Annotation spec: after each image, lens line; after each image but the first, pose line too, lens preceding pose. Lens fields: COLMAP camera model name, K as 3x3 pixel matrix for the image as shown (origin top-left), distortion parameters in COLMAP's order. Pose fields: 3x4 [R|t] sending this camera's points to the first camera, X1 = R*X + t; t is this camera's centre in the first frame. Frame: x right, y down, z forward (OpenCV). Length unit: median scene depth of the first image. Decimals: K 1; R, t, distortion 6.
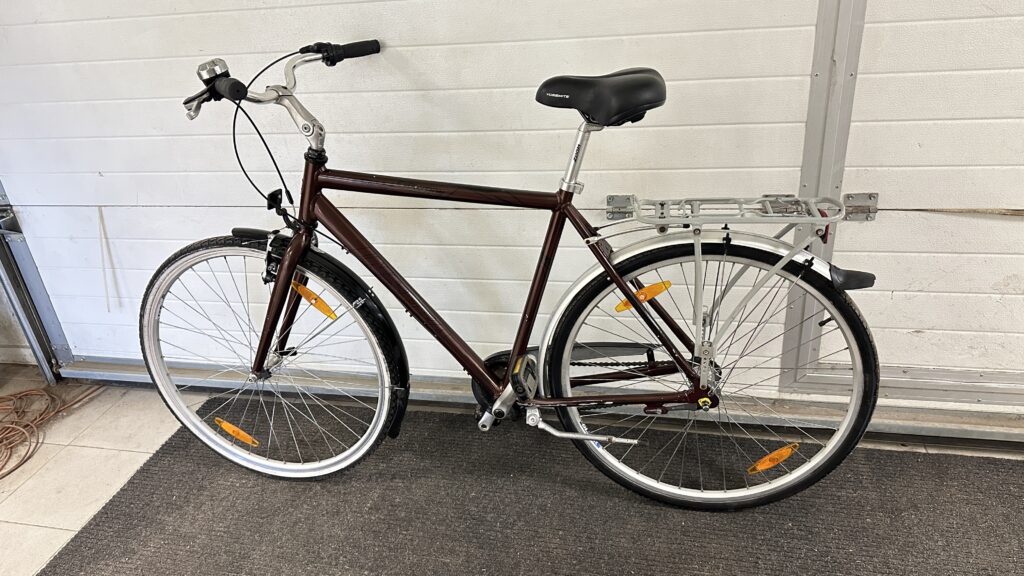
lens RADIAL K [[754.3, 0, 512.0], [0, 754.3, 288.0], [0, 0, 1]] dist [0.060421, -0.083474]
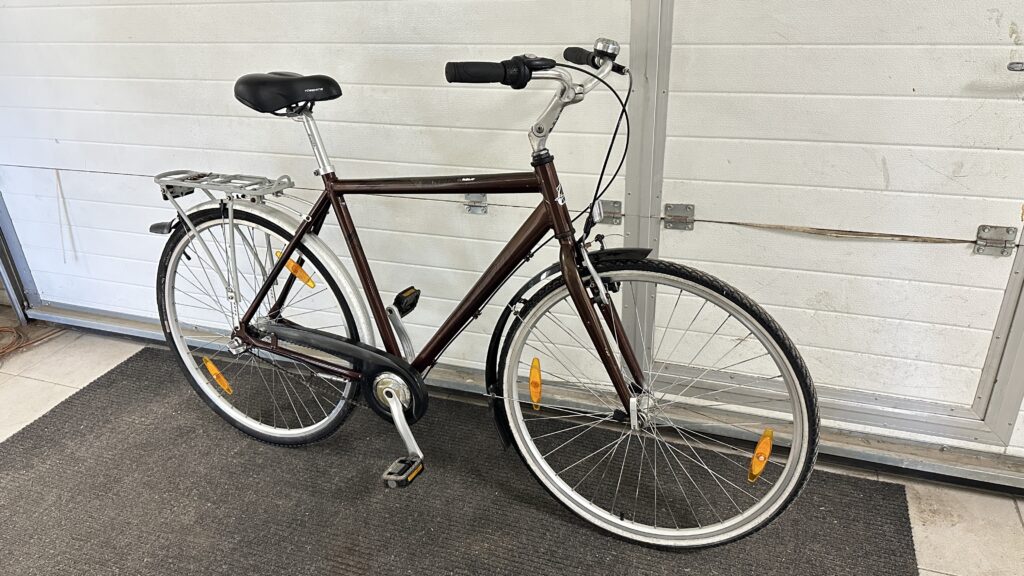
lens RADIAL K [[754.3, 0, 512.0], [0, 754.3, 288.0], [0, 0, 1]] dist [0.060421, -0.083474]
pose [[0.990841, 0.085488, -0.104526, 0.257203], [-0.085712, 0.996317, 0.002349, 0.008565], [0.104342, 0.006632, 0.994519, -0.060790]]
